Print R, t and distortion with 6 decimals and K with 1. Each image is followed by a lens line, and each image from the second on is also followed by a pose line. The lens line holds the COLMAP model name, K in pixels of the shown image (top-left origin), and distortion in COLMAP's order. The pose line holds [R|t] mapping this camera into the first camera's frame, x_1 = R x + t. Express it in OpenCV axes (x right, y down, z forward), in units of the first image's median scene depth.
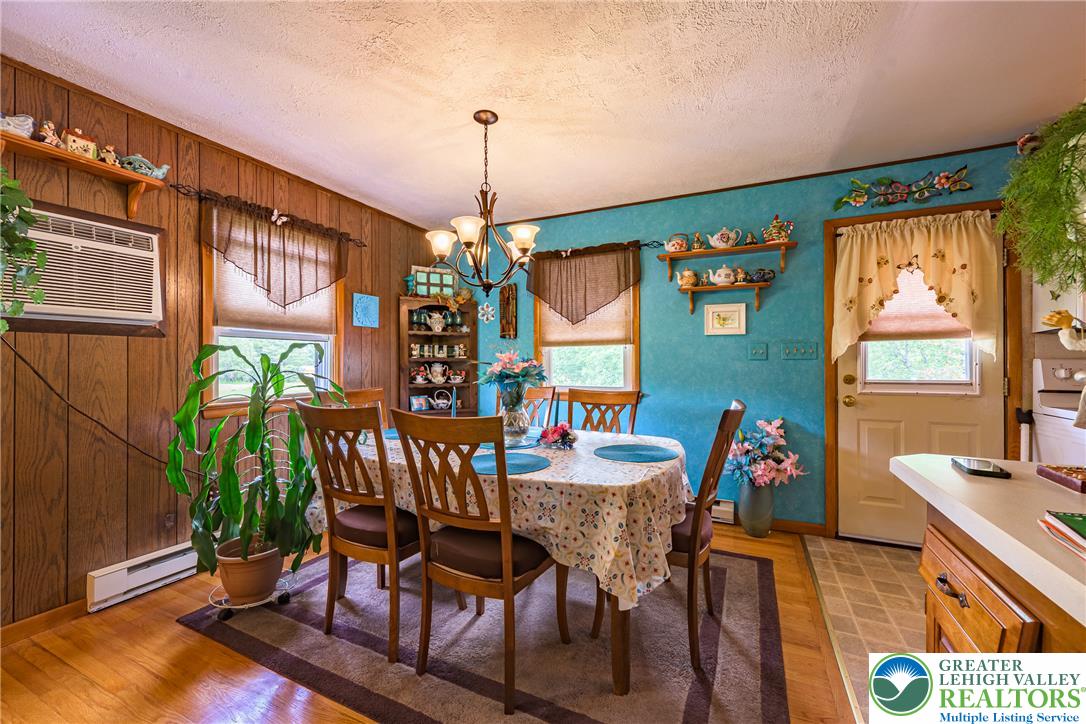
lens RADIAL K [[431.2, 0, 543.5], [0, 431.2, 363.7], [0, 0, 1]] dist [-0.003342, 0.000395]
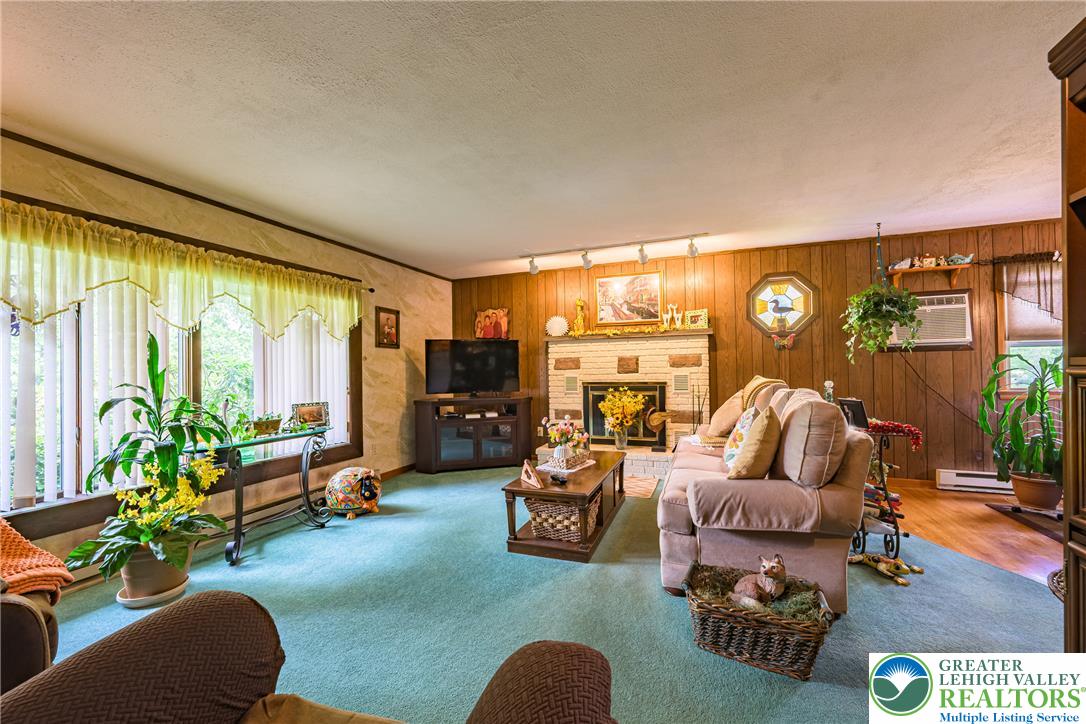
lens RADIAL K [[431.2, 0, 543.5], [0, 431.2, 363.7], [0, 0, 1]] dist [-0.003342, 0.000395]
pose [[0.081705, -0.018376, -0.996487, 0.741705], [0.008210, 0.999808, -0.017764, 0.010032], [0.996623, -0.006730, 0.081840, -0.915003]]
